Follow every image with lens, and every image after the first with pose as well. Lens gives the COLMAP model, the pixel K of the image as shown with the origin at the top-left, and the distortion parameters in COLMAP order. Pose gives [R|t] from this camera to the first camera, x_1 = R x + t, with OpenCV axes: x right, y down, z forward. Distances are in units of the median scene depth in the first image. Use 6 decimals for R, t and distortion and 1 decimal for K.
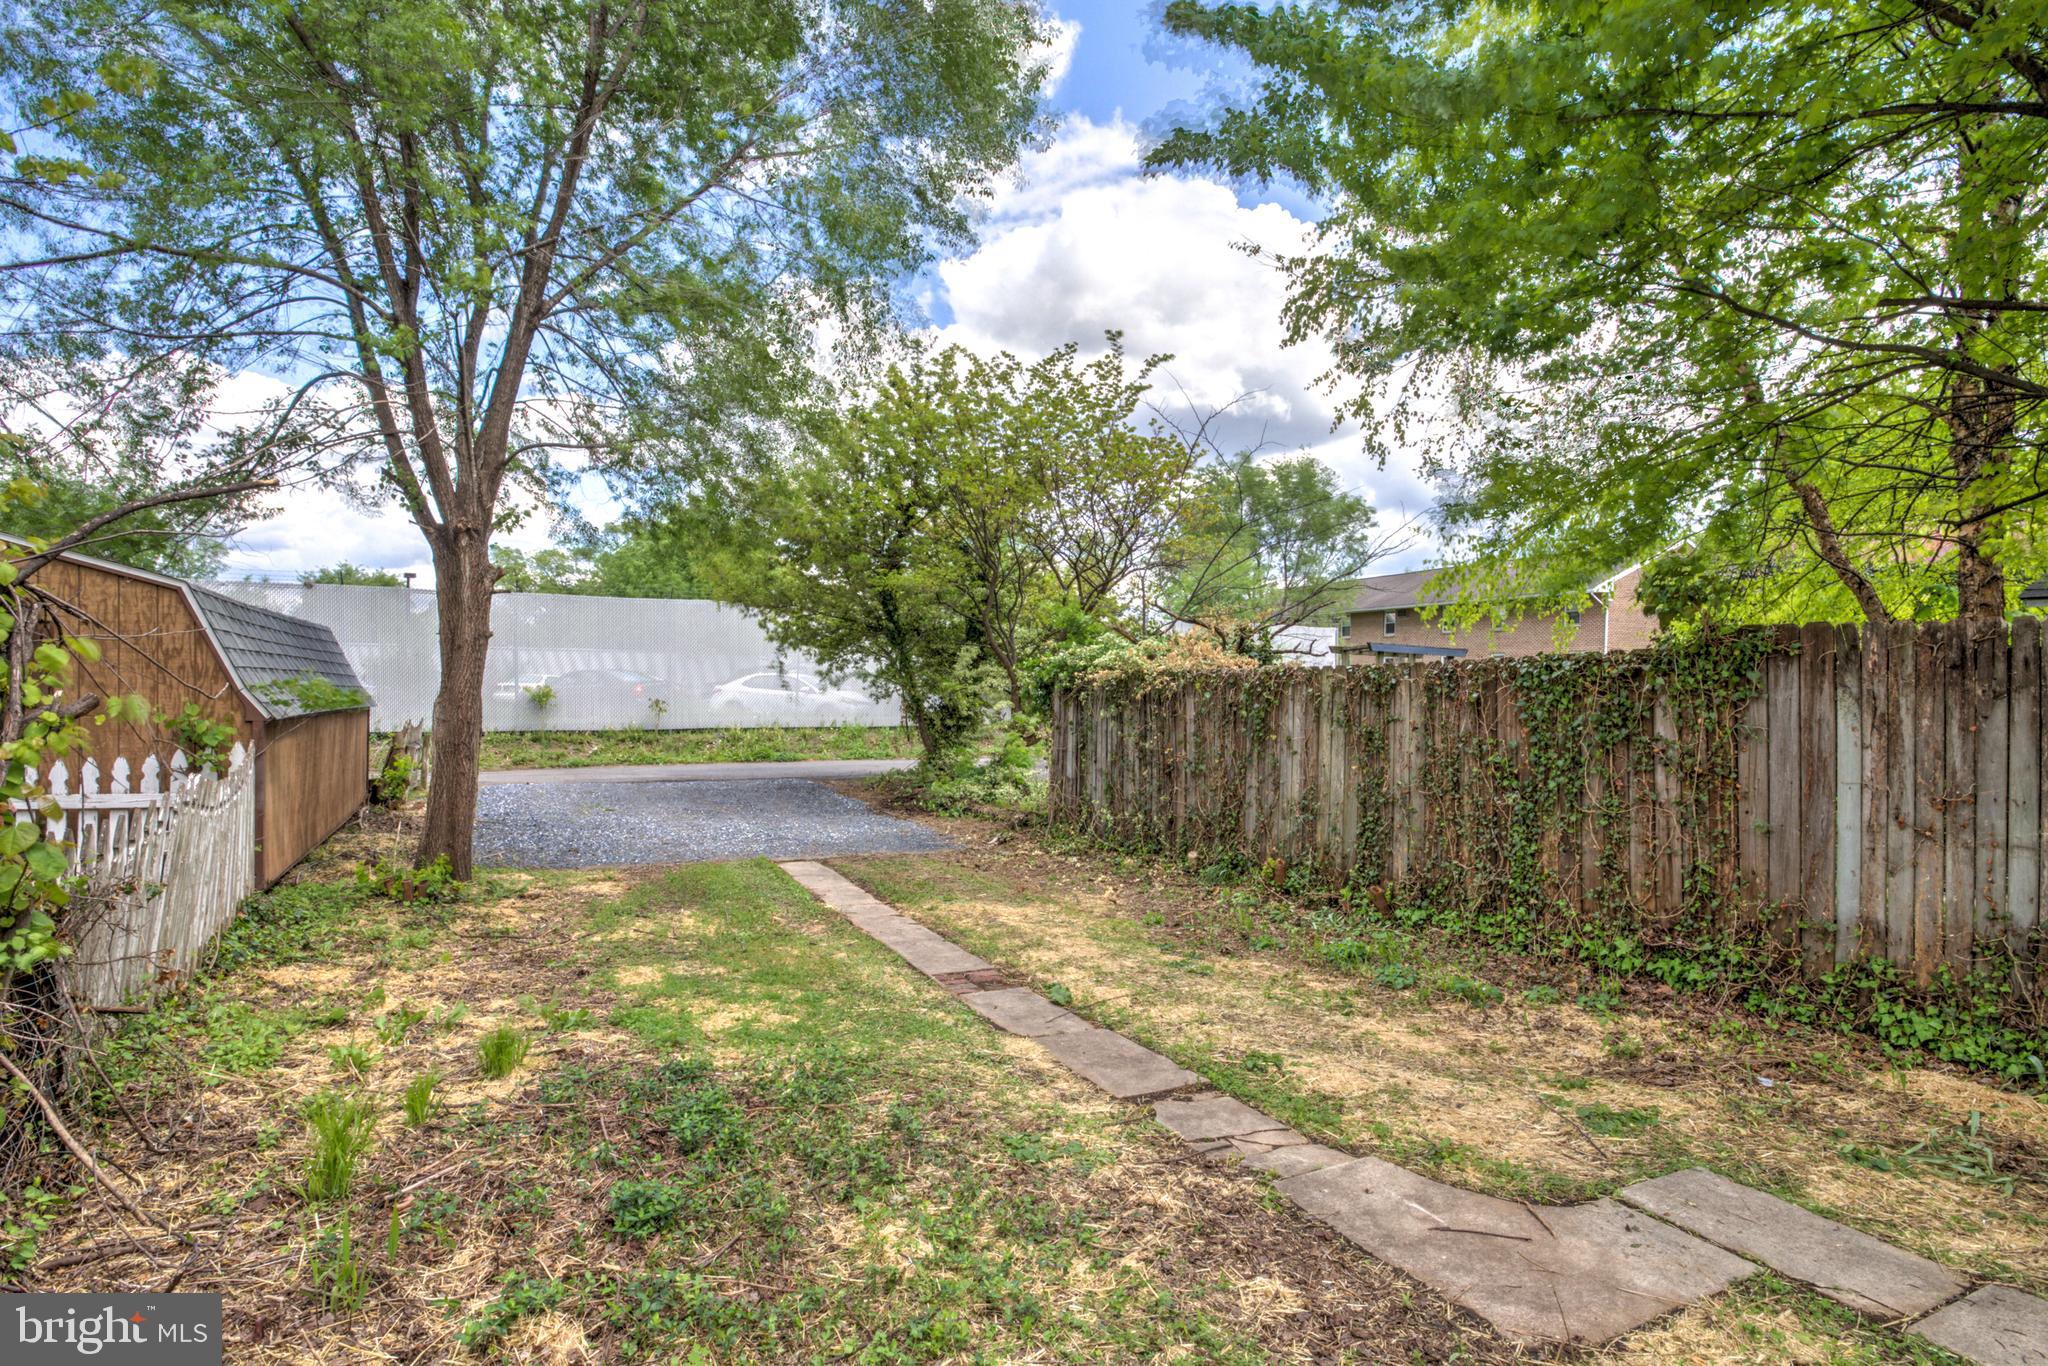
lens RADIAL K [[1022.0, 0, 1024.0], [0, 1022.0, 683.0], [0, 0, 1]] dist [0.000539, 0.000133]
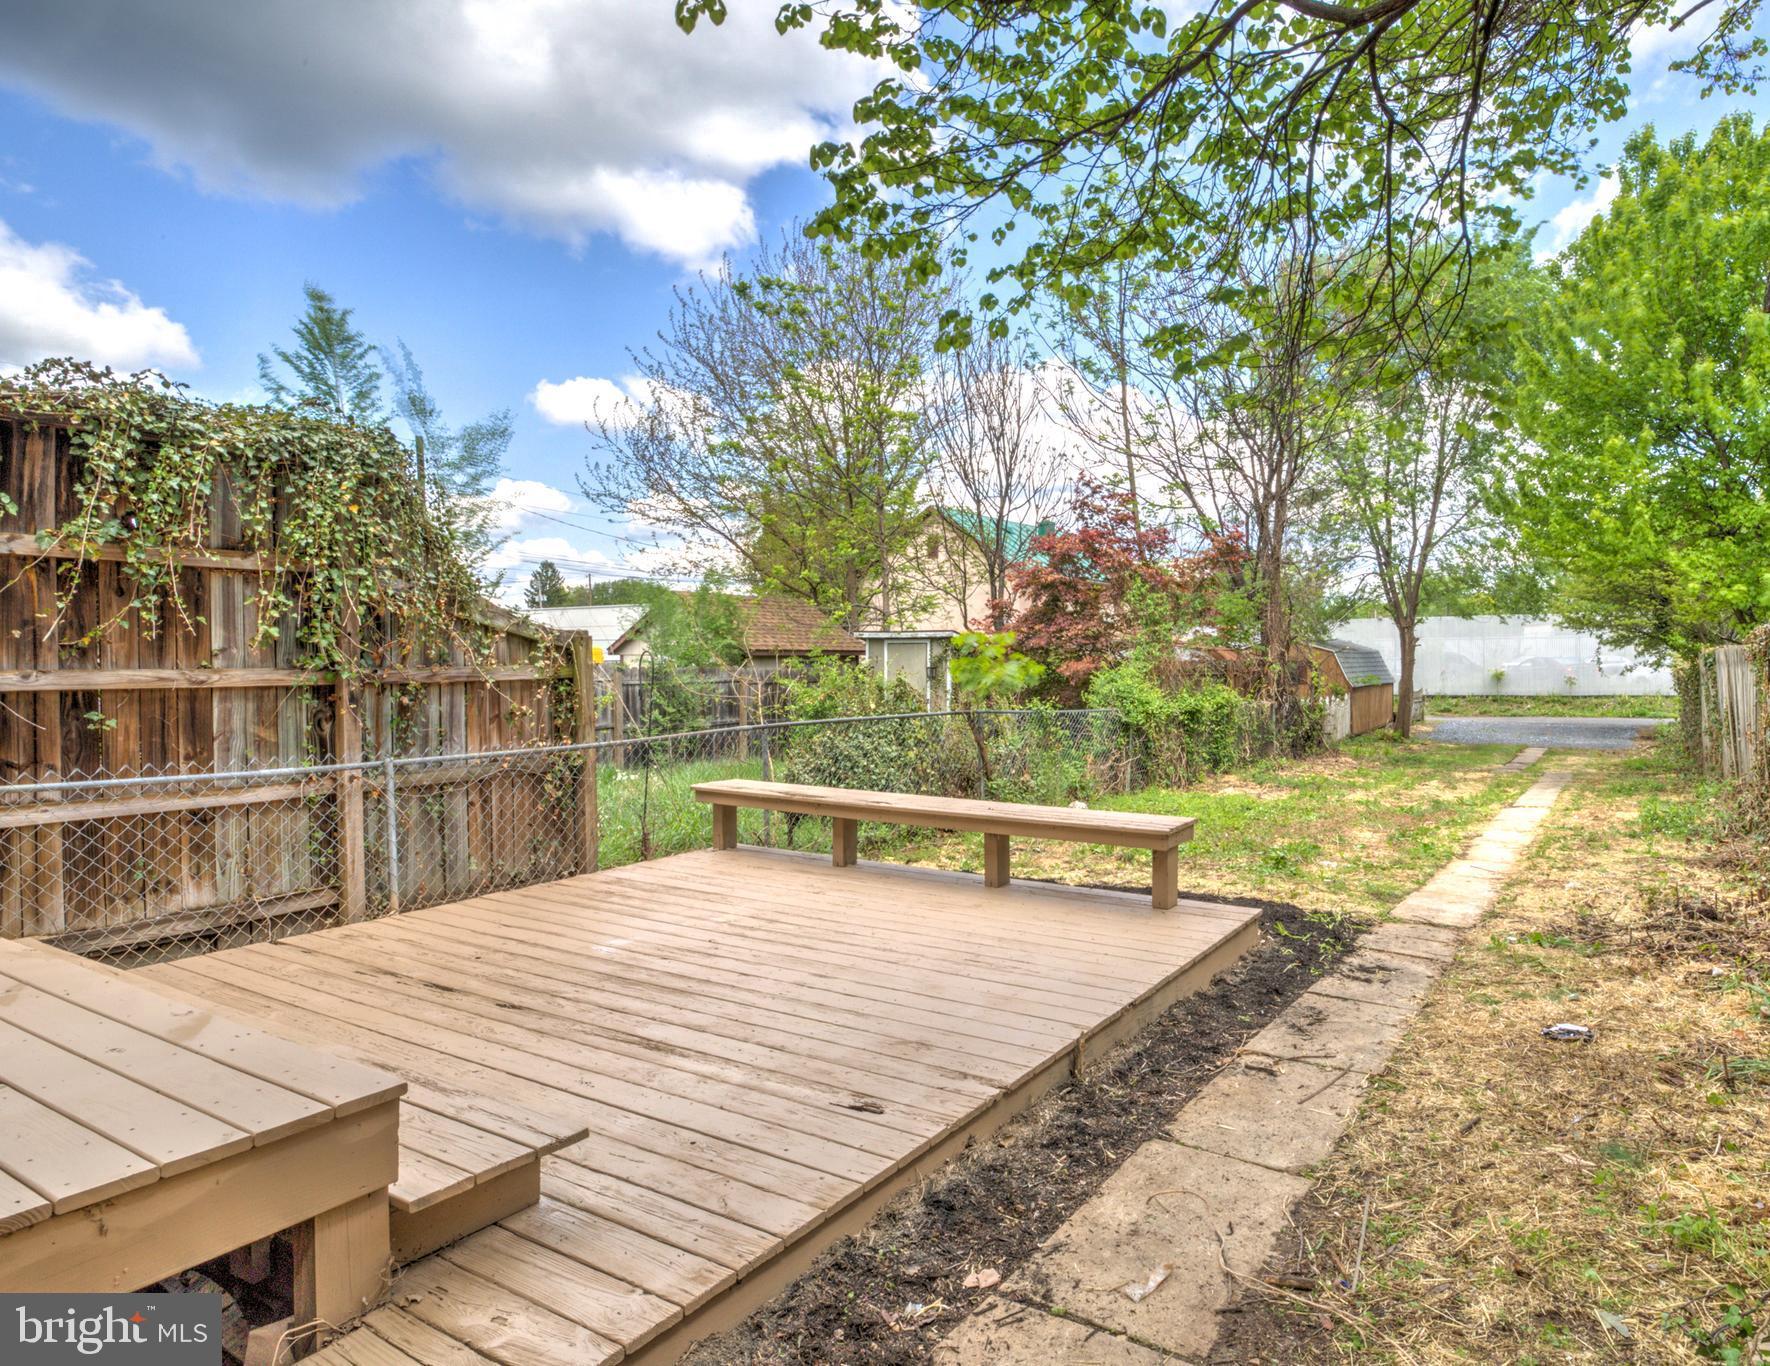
lens RADIAL K [[1111.3, 0, 885.0], [0, 1111.3, 683.0], [0, 0, 1]] dist [-0.000312, -0.000046]
pose [[0.496193, 0.006064, -0.868191, 0.670032], [0.020283, 0.999622, 0.018575, -0.031144], [0.867975, -0.026826, 0.495883, -0.864320]]
